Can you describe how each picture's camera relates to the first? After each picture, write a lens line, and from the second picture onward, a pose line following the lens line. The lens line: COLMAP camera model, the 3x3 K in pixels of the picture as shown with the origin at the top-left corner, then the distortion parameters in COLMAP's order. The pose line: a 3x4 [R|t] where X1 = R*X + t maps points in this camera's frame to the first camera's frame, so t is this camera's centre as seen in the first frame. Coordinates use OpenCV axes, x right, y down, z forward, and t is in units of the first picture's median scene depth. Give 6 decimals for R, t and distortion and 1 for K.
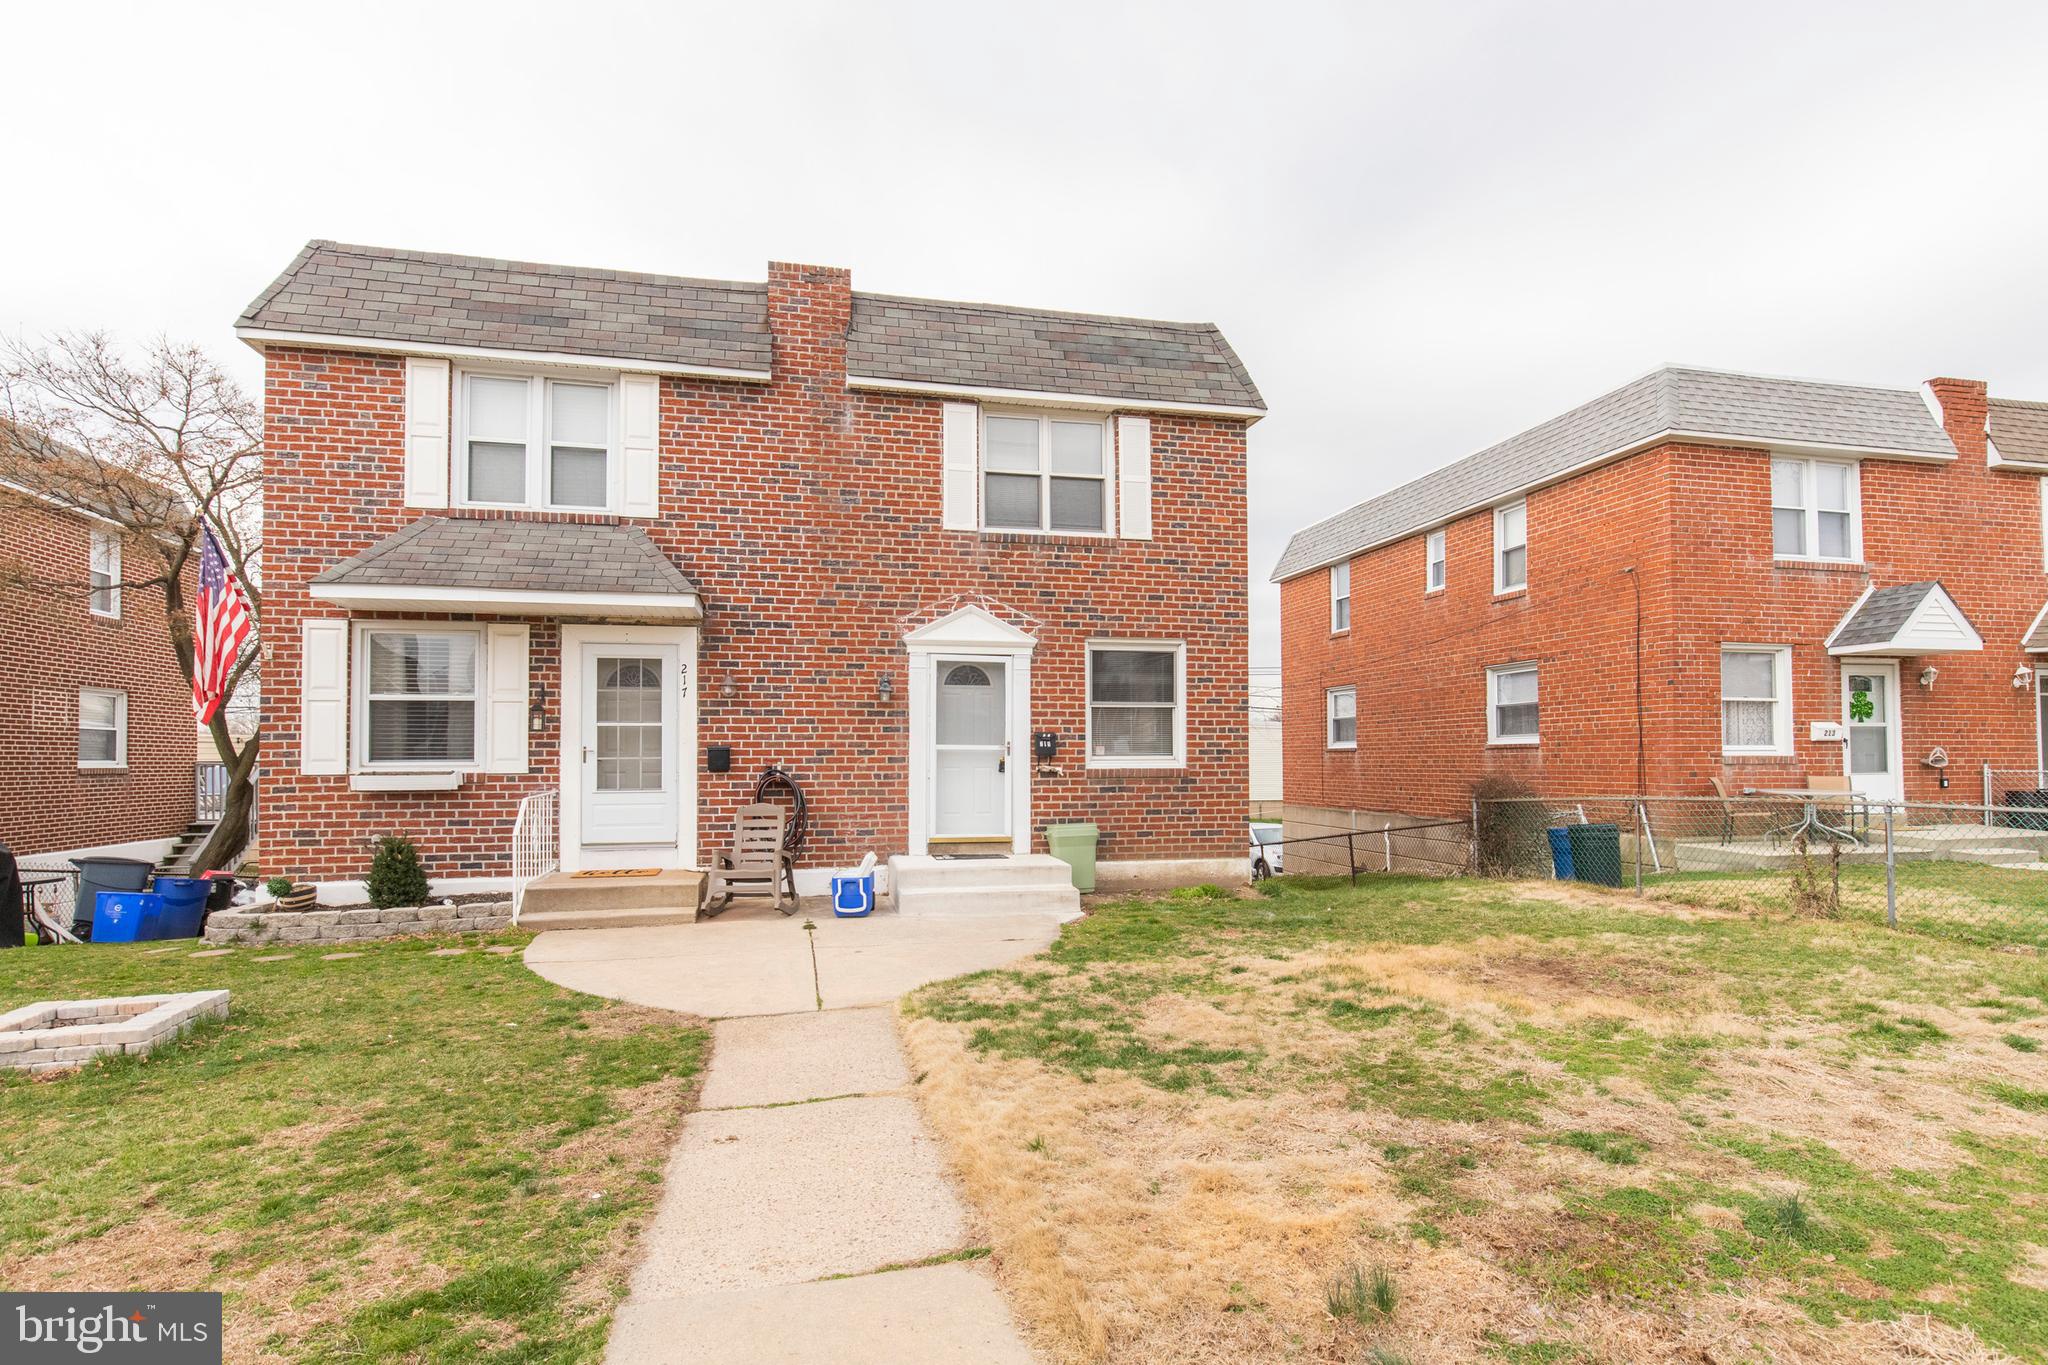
lens RADIAL K [[1060.2, 0, 1005.0], [0, 1060.2, 738.1], [0, 0, 1]] dist [0.001401, -0.000713]
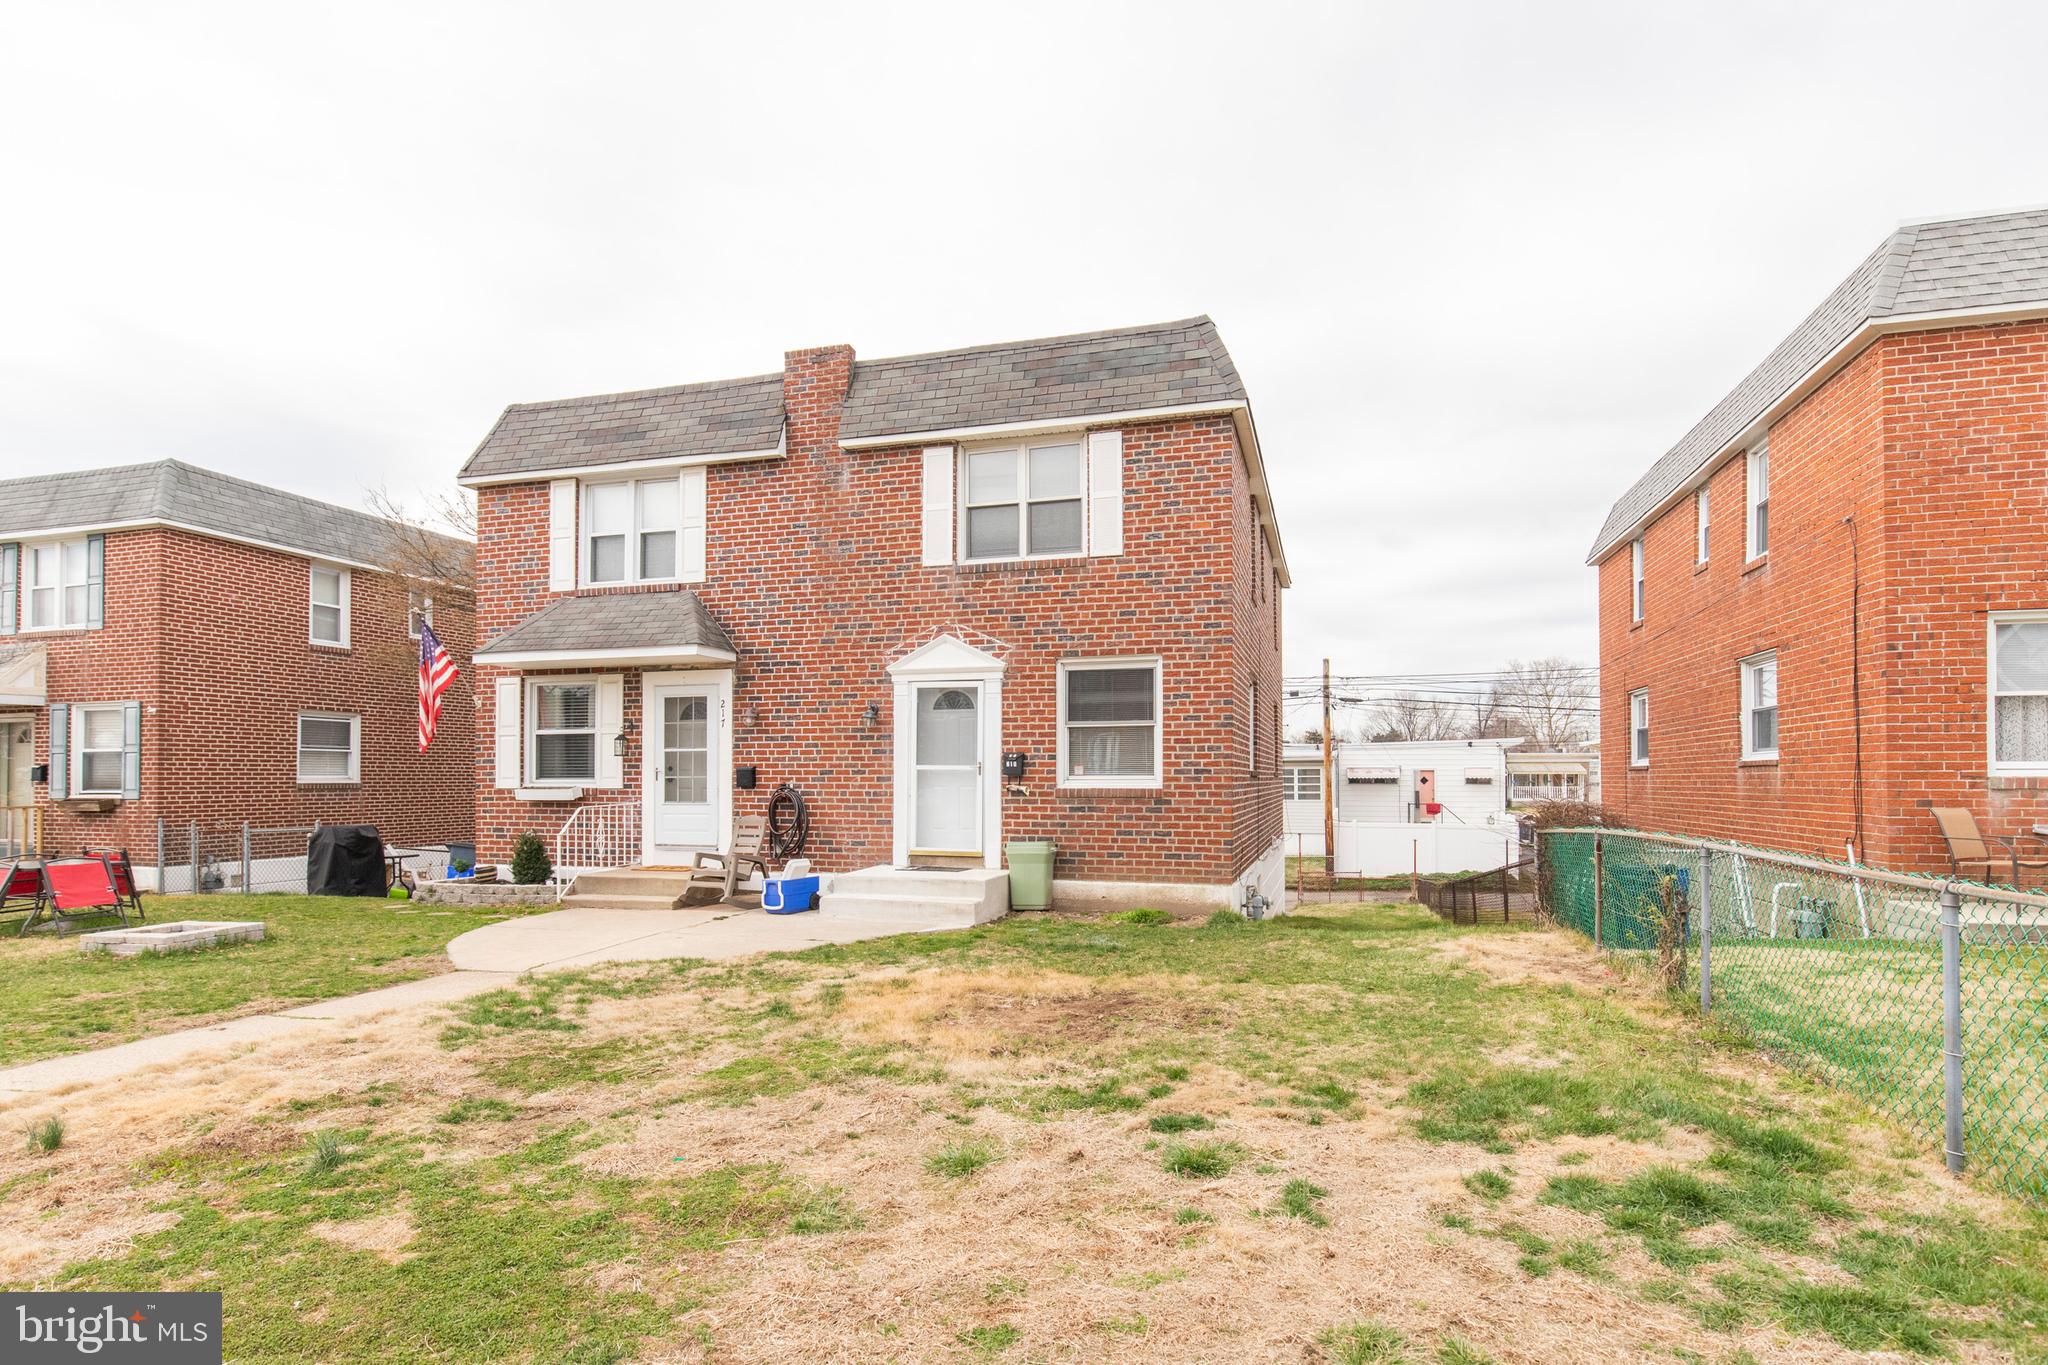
lens RADIAL K [[1060.2, 0, 972.1], [0, 1060.2, 769.4], [0, 0, 1]] dist [0.001401, -0.000713]
pose [[0.864095, -0.001349, -0.503327, 0.541598], [0.007829, 0.999911, 0.010762, -0.000808], [0.503268, -0.013240, 0.864029, 0.087833]]
